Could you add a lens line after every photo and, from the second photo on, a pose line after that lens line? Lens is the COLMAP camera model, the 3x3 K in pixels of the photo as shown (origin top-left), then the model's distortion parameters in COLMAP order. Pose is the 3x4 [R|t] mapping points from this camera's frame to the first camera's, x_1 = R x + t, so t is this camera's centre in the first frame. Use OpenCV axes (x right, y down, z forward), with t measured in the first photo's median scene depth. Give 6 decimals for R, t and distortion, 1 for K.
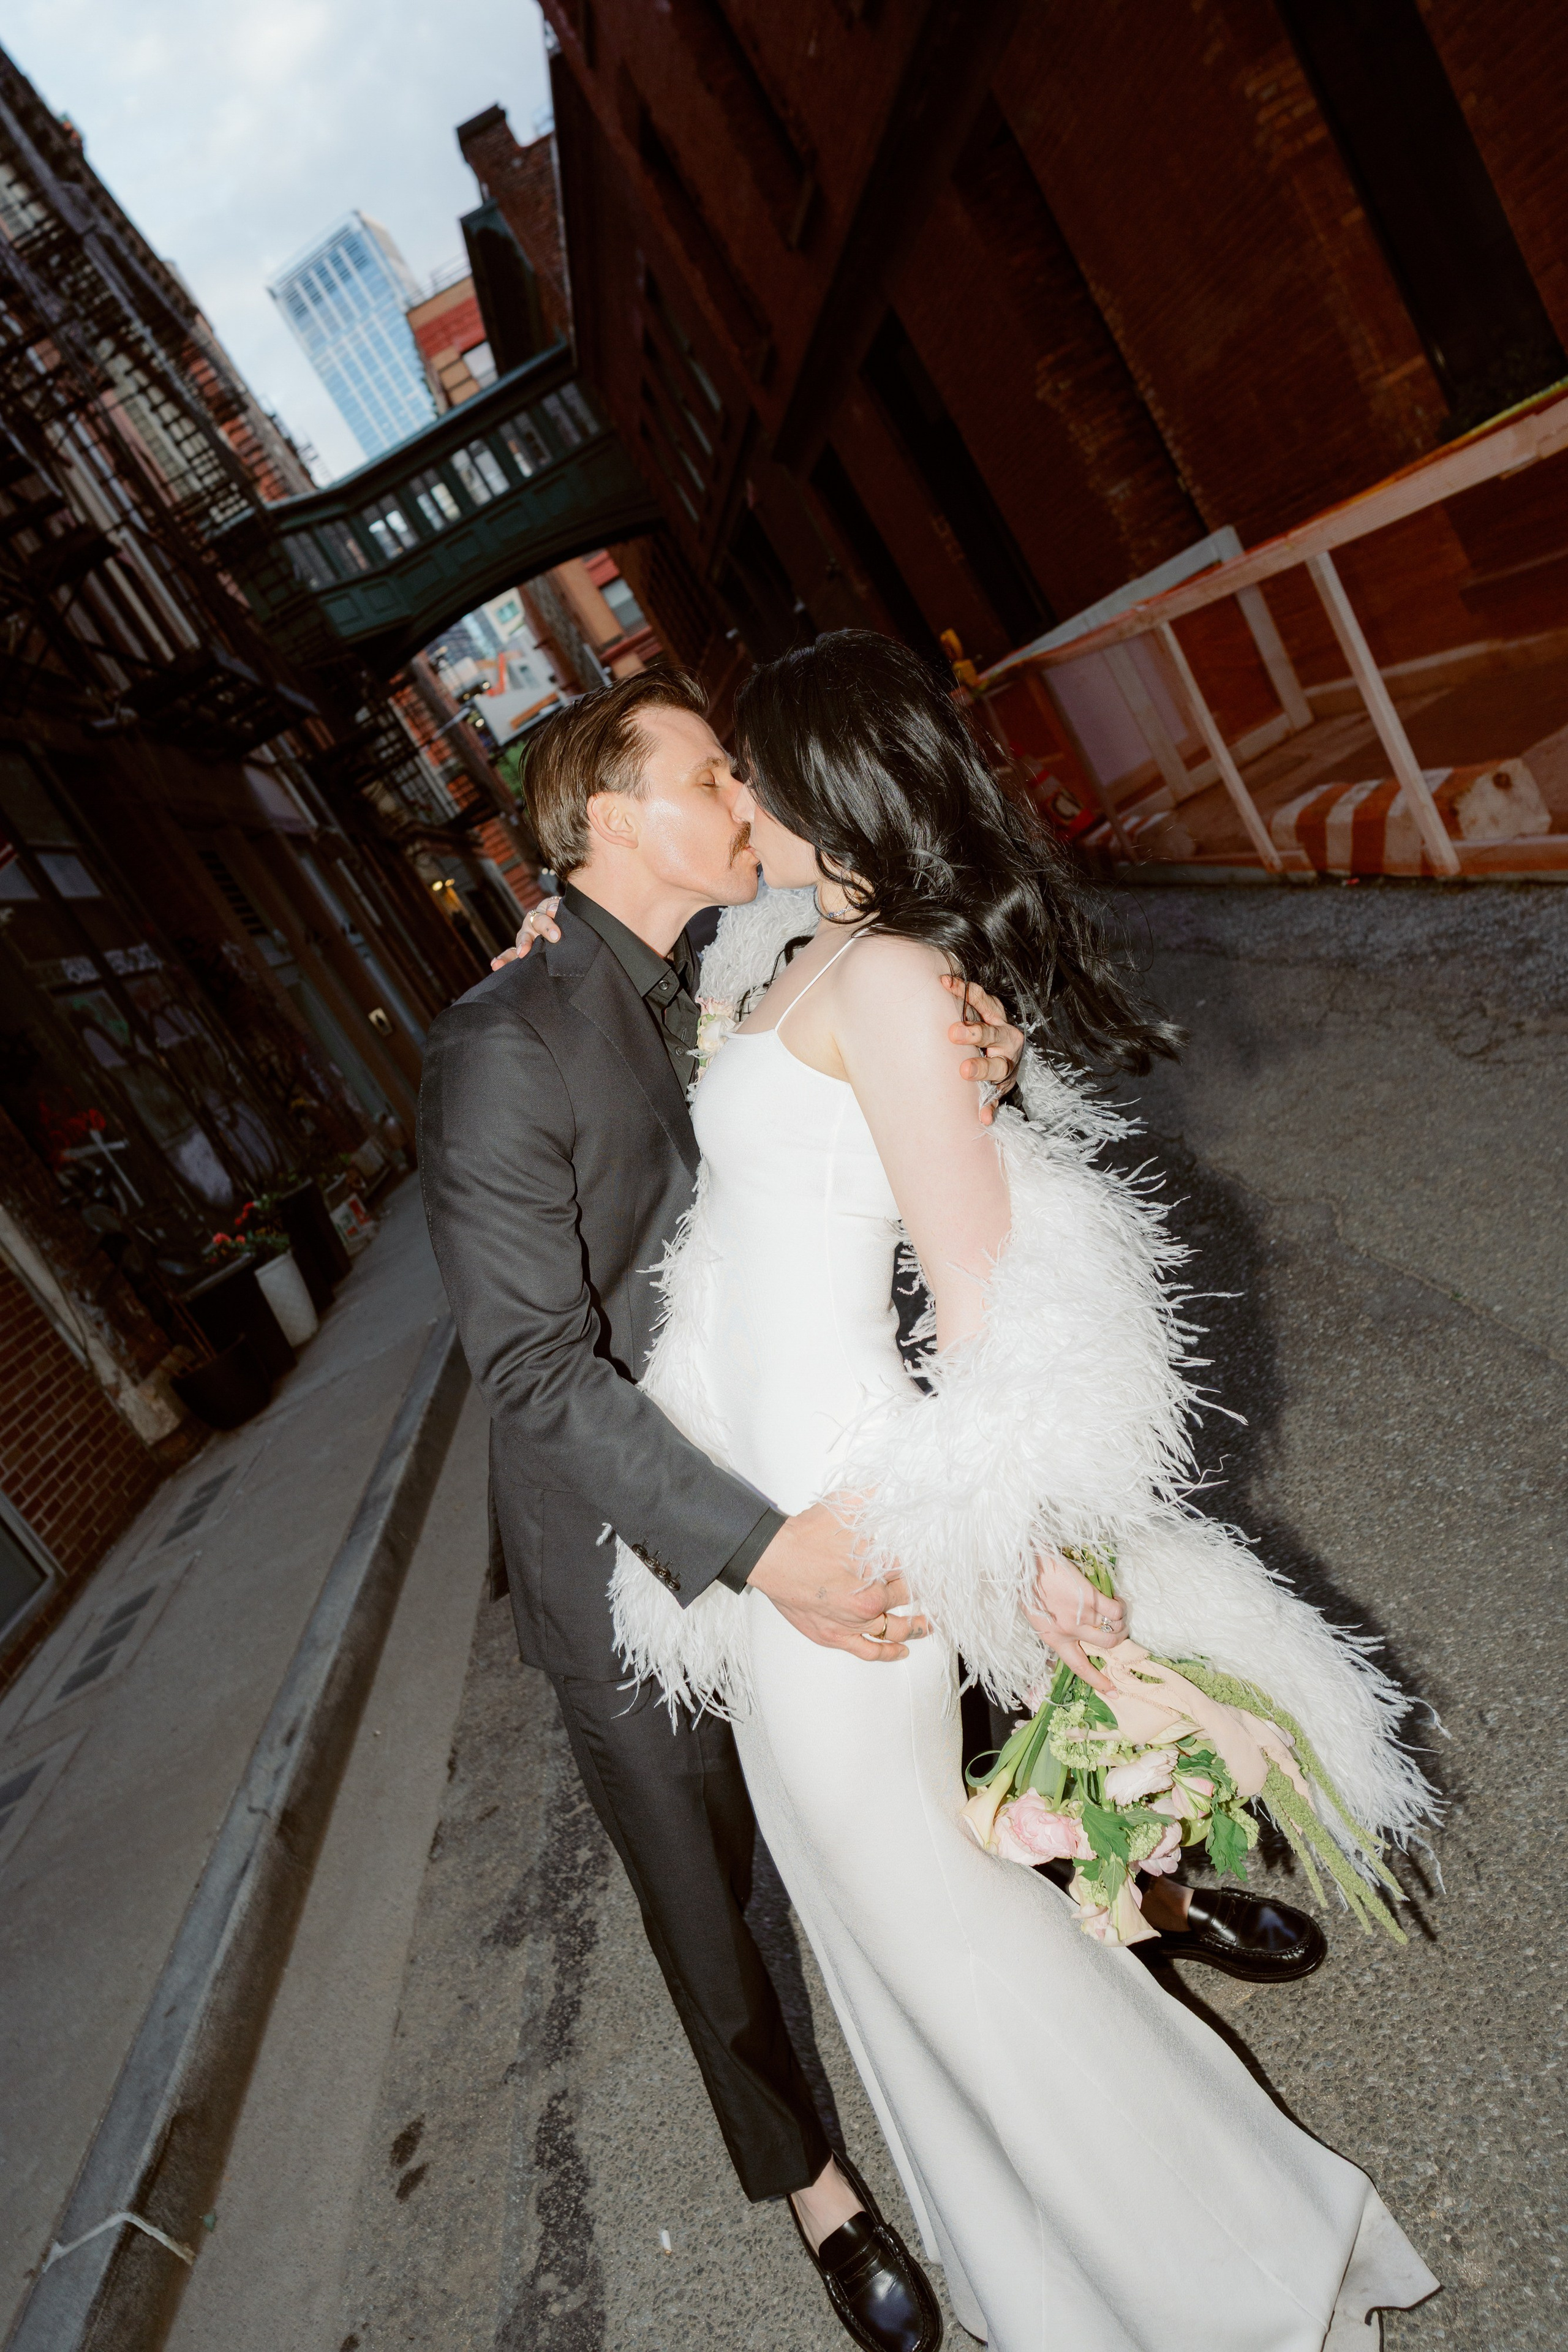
lens RADIAL K [[1555.6, 0, 784.4], [0, 1555.6, 1194.2], [0, 0, 1]] dist [-0.002196, 0.002221]
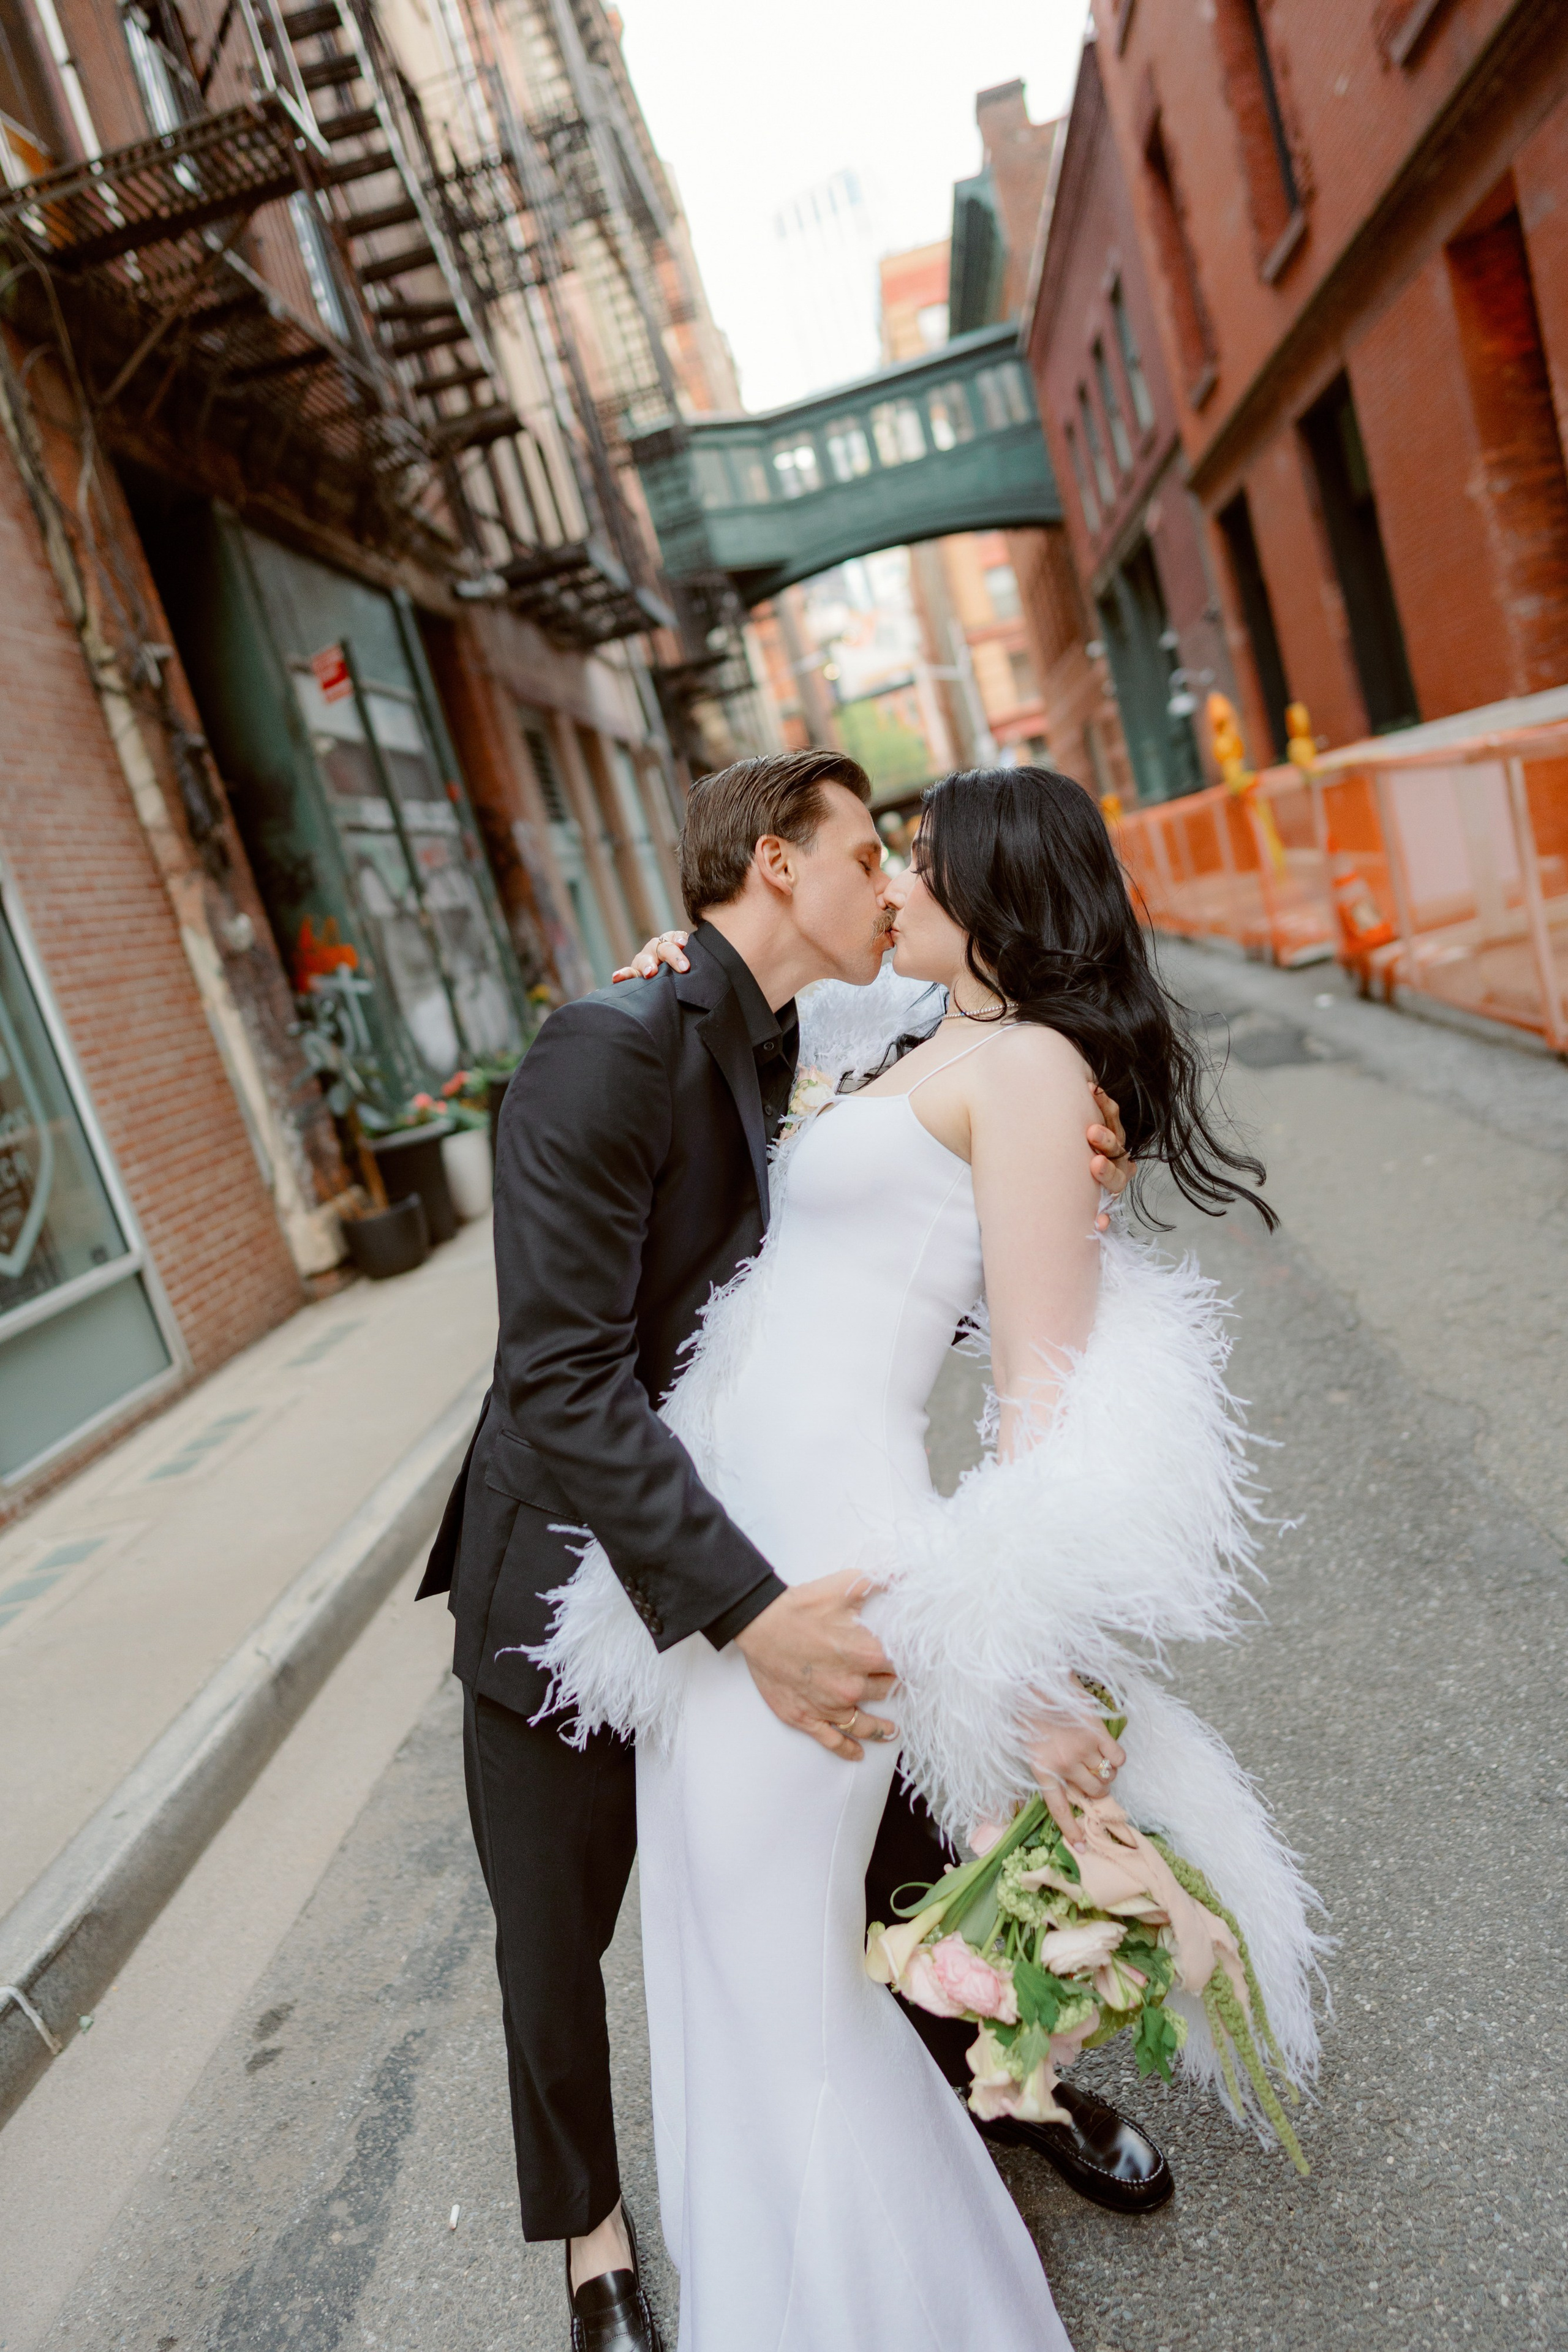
lens RADIAL K [[1555.6, 0, 776.2], [0, 1555.6, 1191.6], [0, 0, 1]] dist [-0.002196, 0.002221]
pose [[0.948104, 0.288773, -0.133072, 0.014289], [-0.287275, 0.957354, 0.030746, -0.012168], [0.136276, 0.009078, 0.990629, 0.004917]]
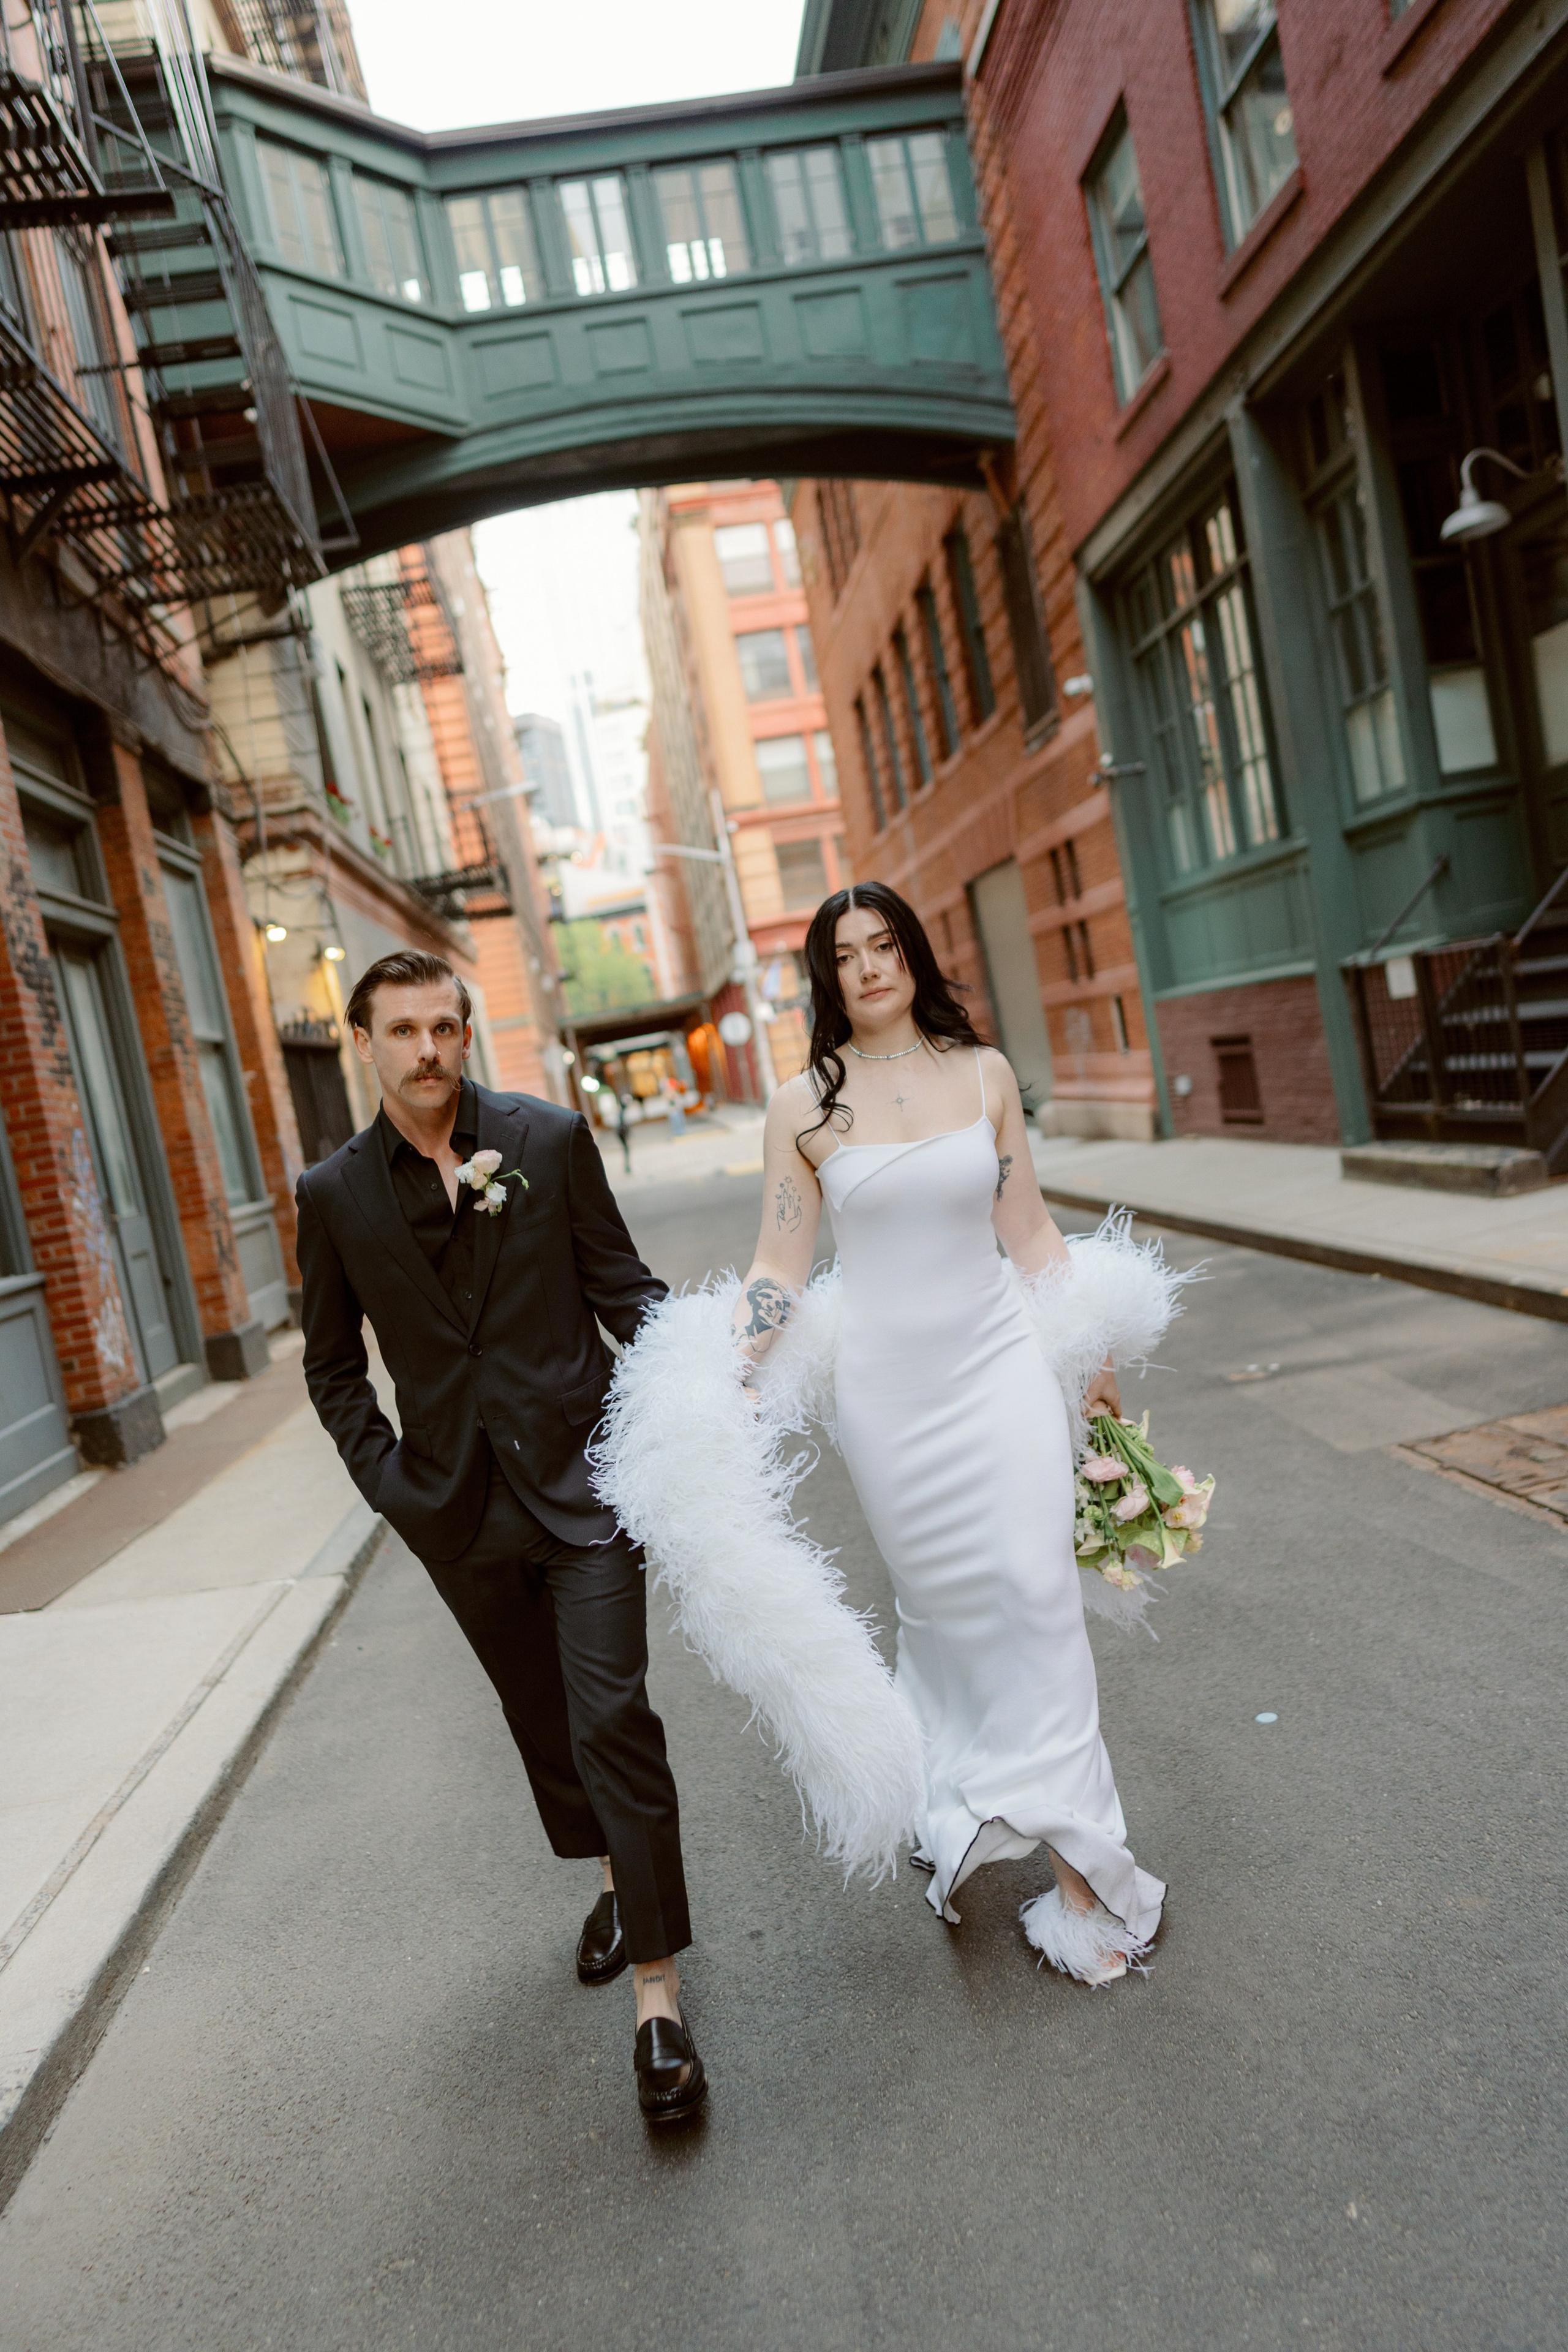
lens RADIAL K [[1555.6, 0, 802.3], [0, 1555.6, 1180.1], [0, 0, 1]] dist [-0.002196, 0.002221]
pose [[0.939057, 0.343378, 0.016211, -0.232927], [-0.334566, 0.923757, -0.186386, -0.339349], [-0.078976, 0.169603, 0.982343, 1.889304]]
